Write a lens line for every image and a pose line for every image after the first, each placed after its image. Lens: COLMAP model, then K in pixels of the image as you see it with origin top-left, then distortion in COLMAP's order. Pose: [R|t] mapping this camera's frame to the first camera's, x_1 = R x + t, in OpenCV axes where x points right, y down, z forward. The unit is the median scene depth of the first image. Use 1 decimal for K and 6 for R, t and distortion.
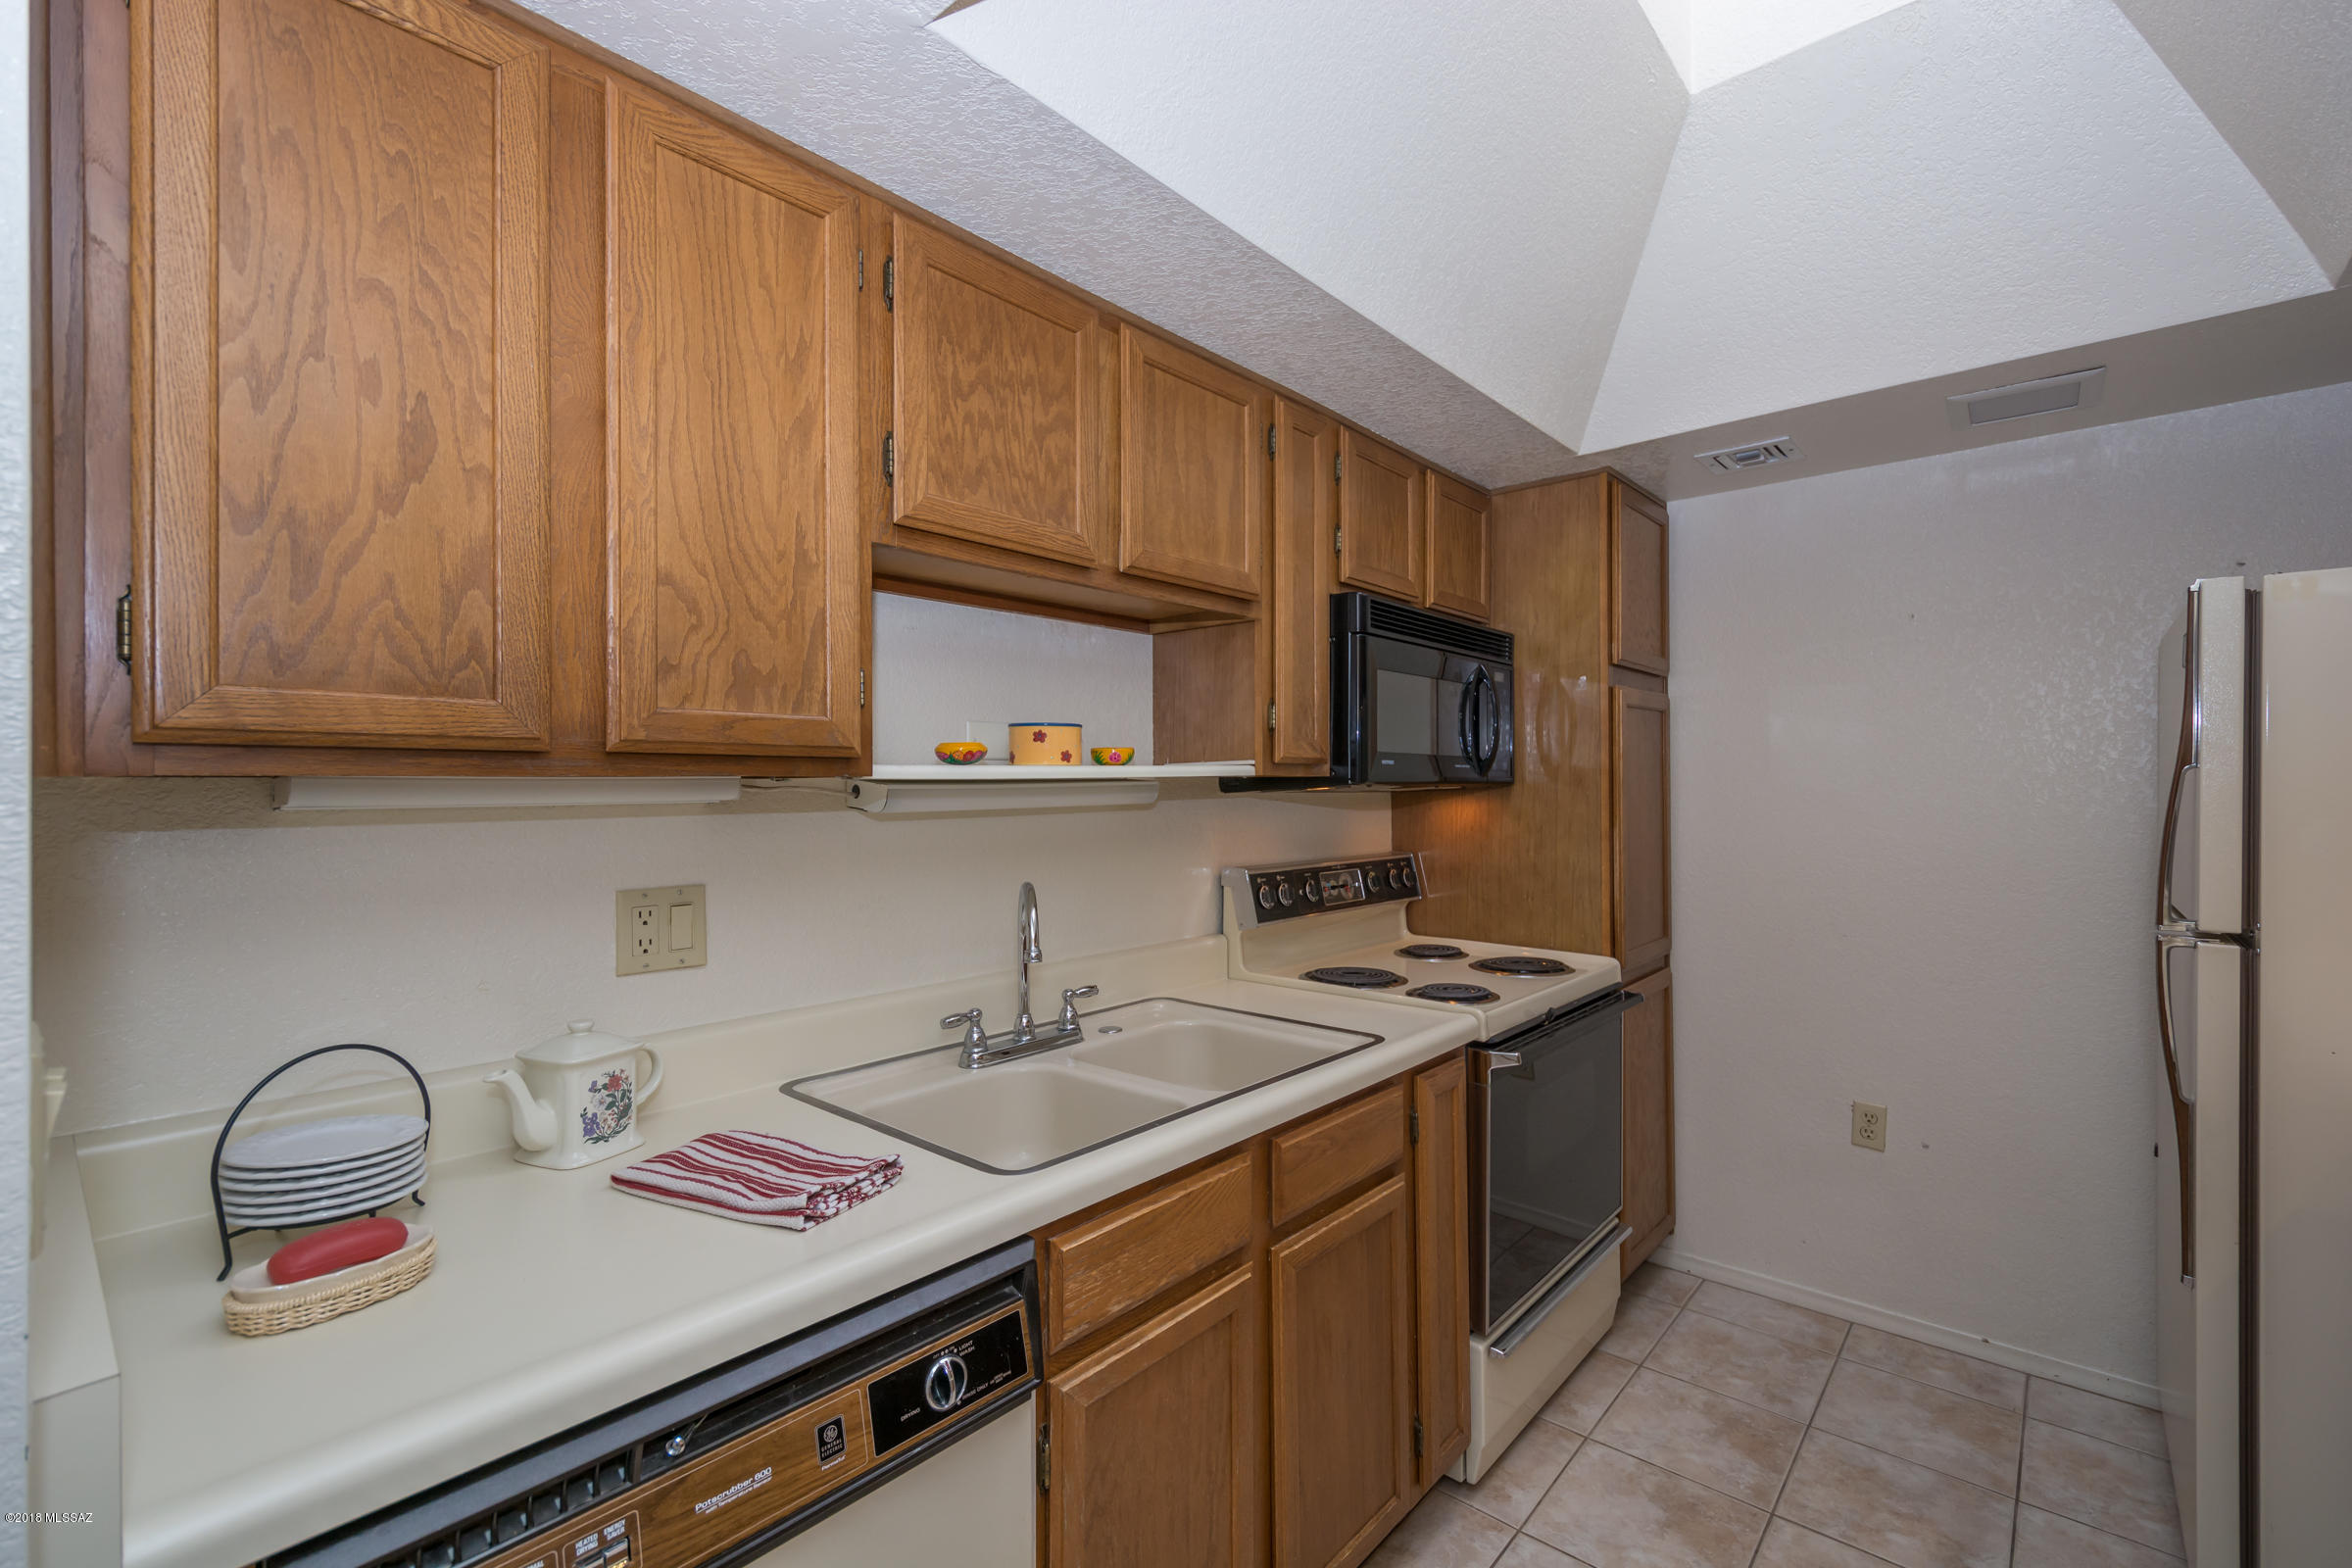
lens RADIAL K [[1041.3, 0, 1240.5], [0, 1041.3, 759.1], [0, 0, 1]] dist [0.016563, -0.004657]
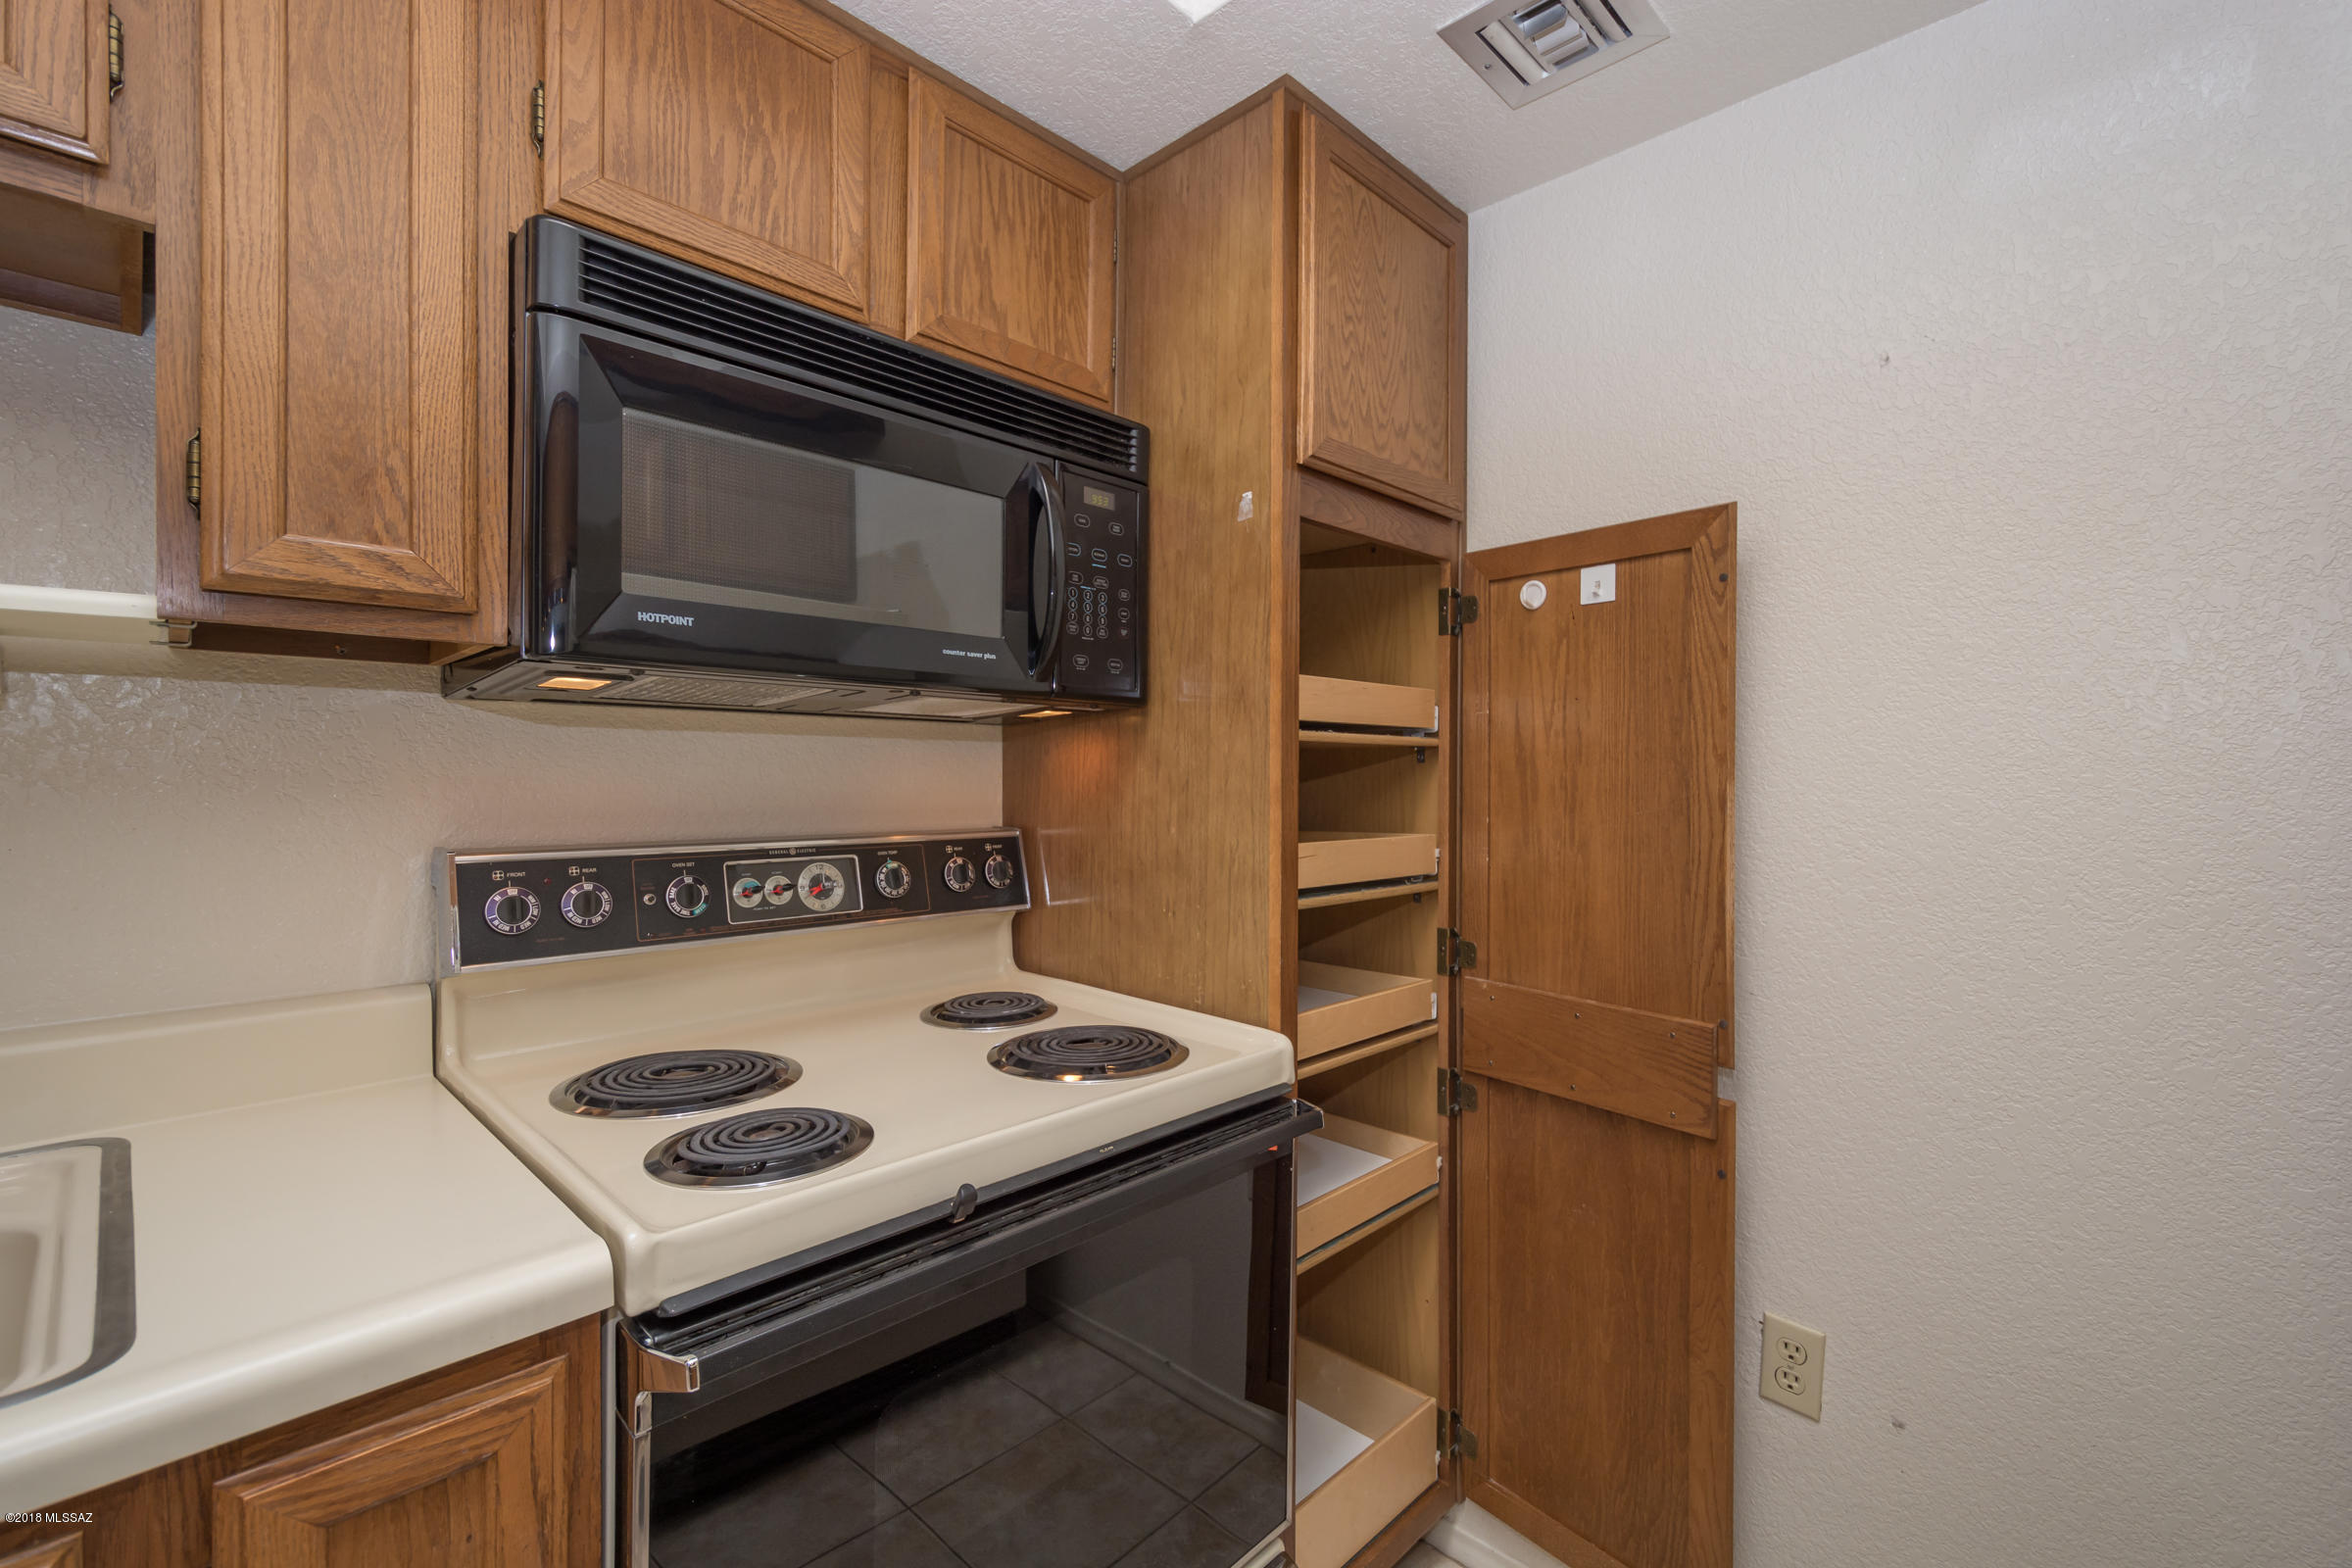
lens RADIAL K [[1041.3, 0, 1249.2], [0, 1041.3, 755.1], [0, 0, 1]] dist [0.016563, -0.004657]
pose [[0.999092, 0.008258, -0.041803, 0.455548], [-0.007893, 0.999929, 0.008900, 0.061745], [0.041874, -0.008562, 0.999086, 0.616652]]
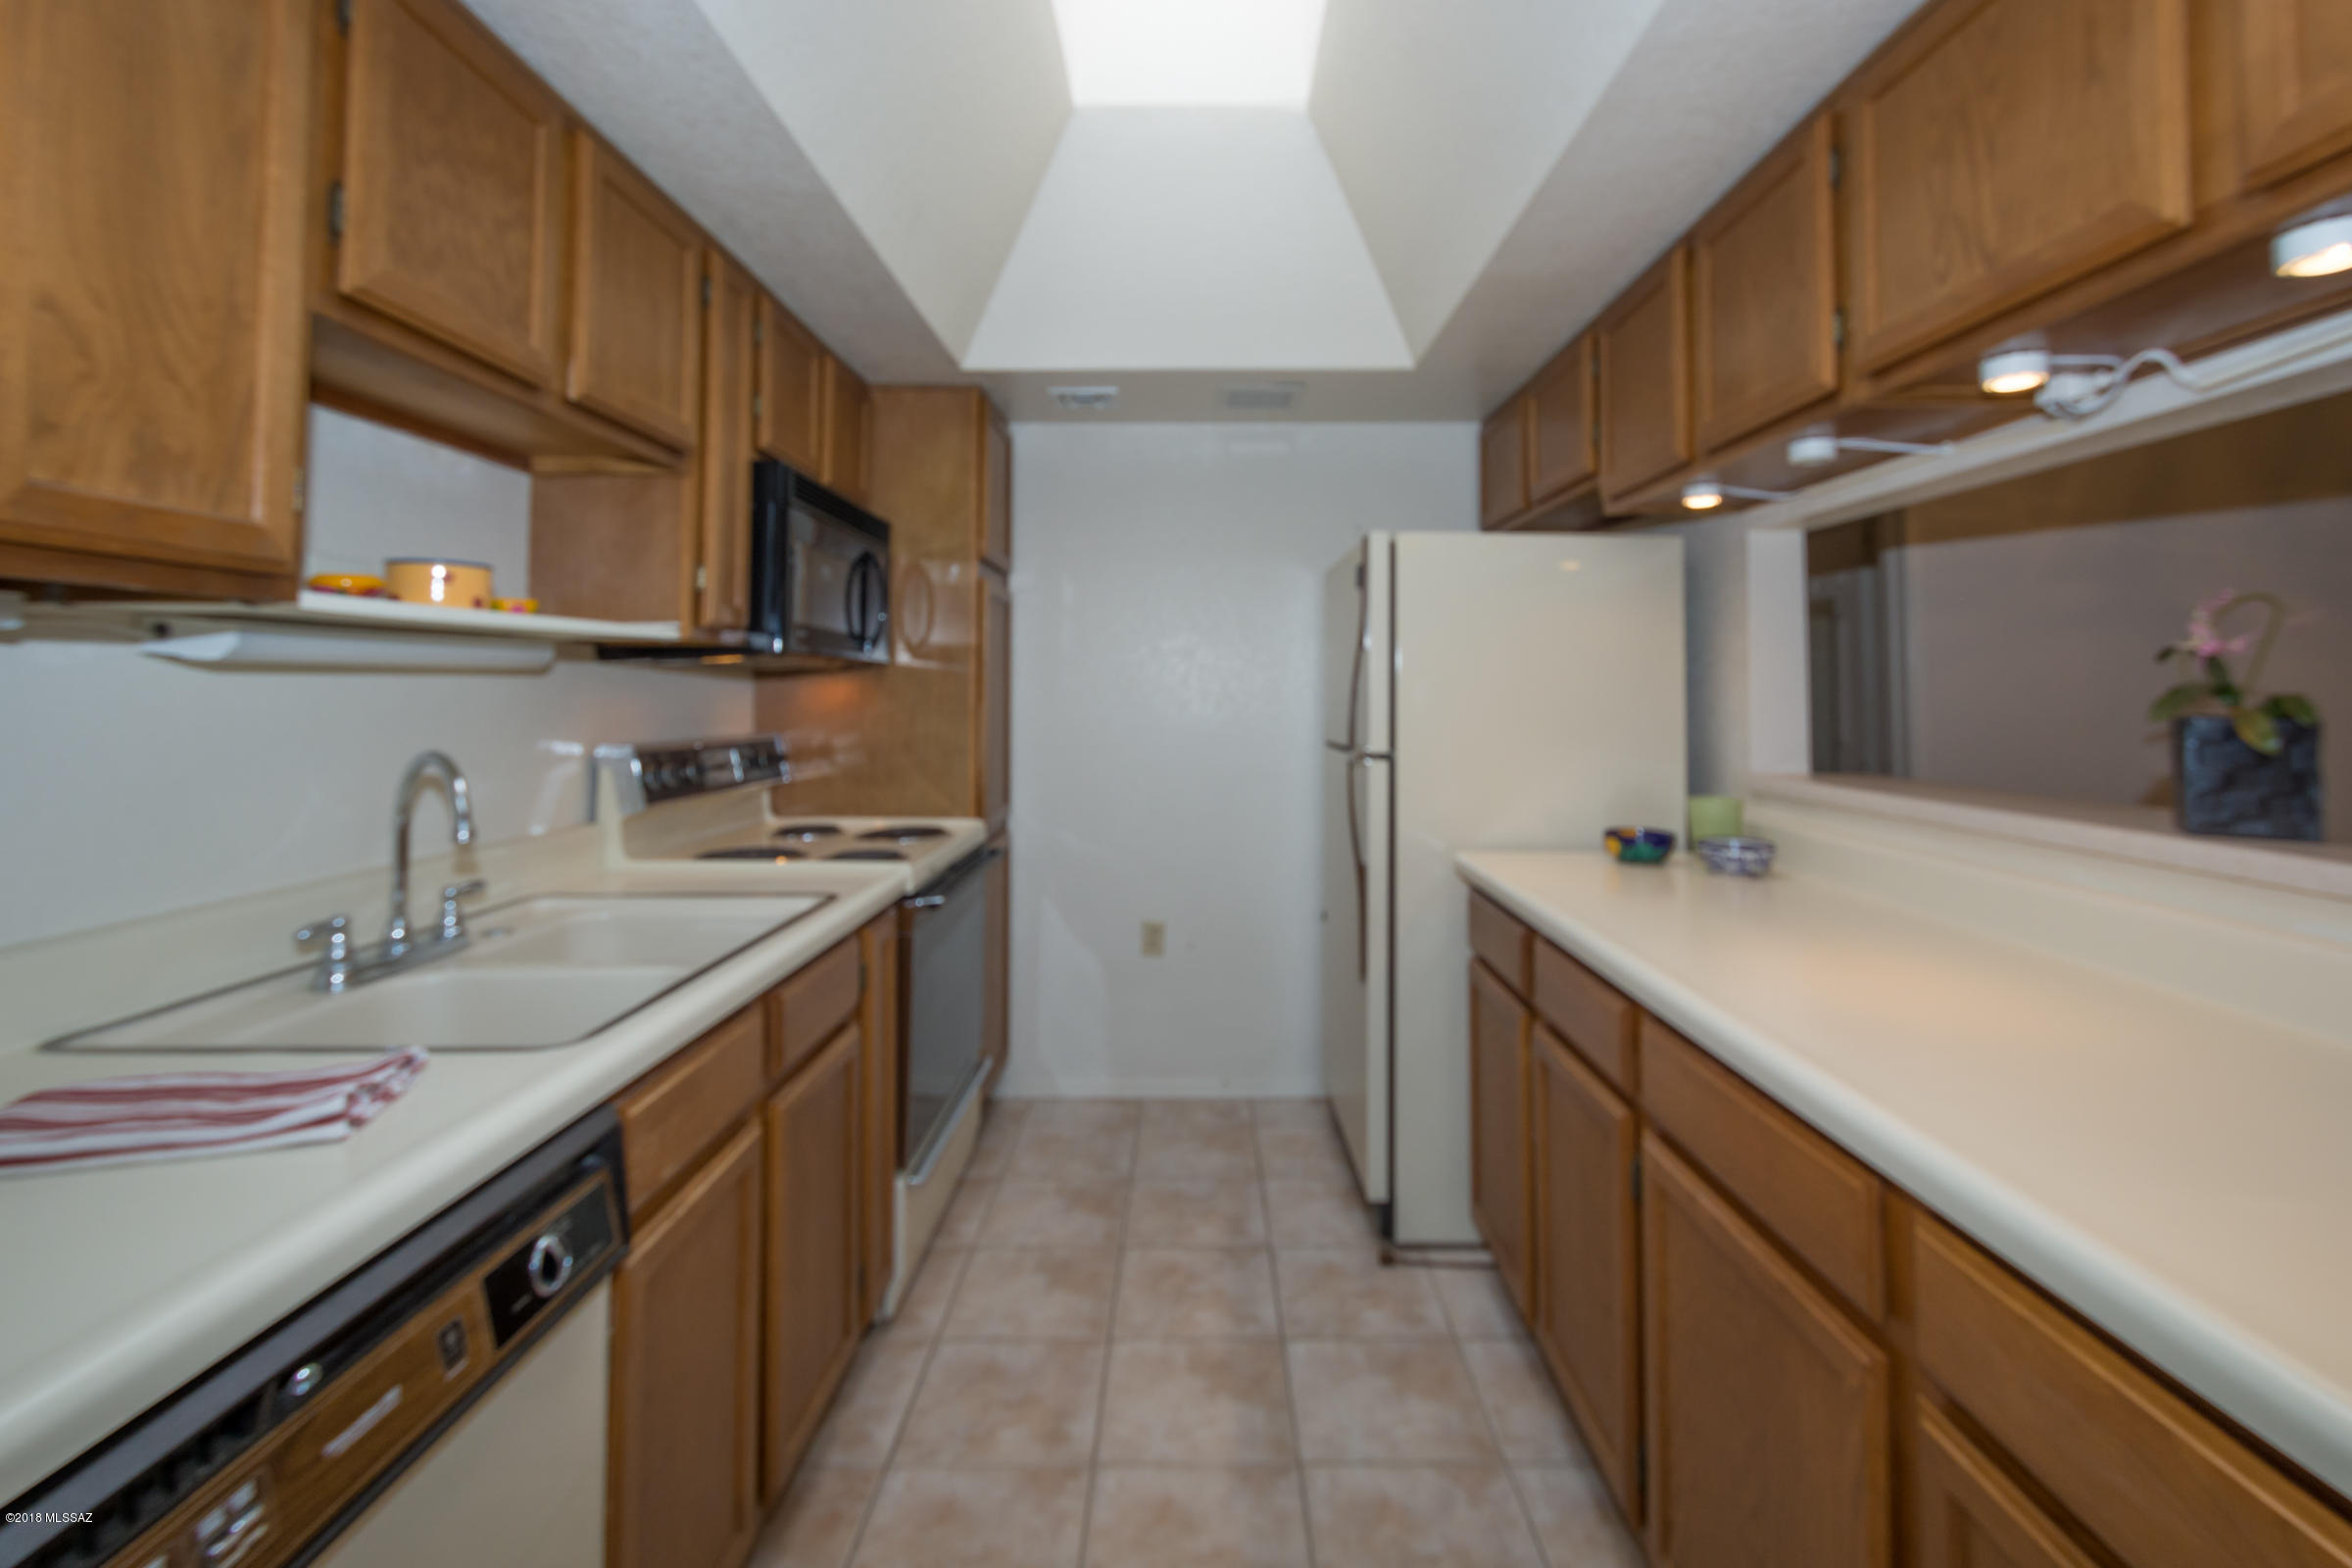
lens RADIAL K [[1041.3, 0, 1256.7], [0, 1041.3, 623.0], [0, 0, 1]] dist [0.016563, -0.004657]
pose [[0.744481, 0.041451, 0.666356, -0.226868], [-0.010848, 0.998690, -0.050004, 0.041643], [-0.667556, 0.029999, 0.743955, -0.047216]]
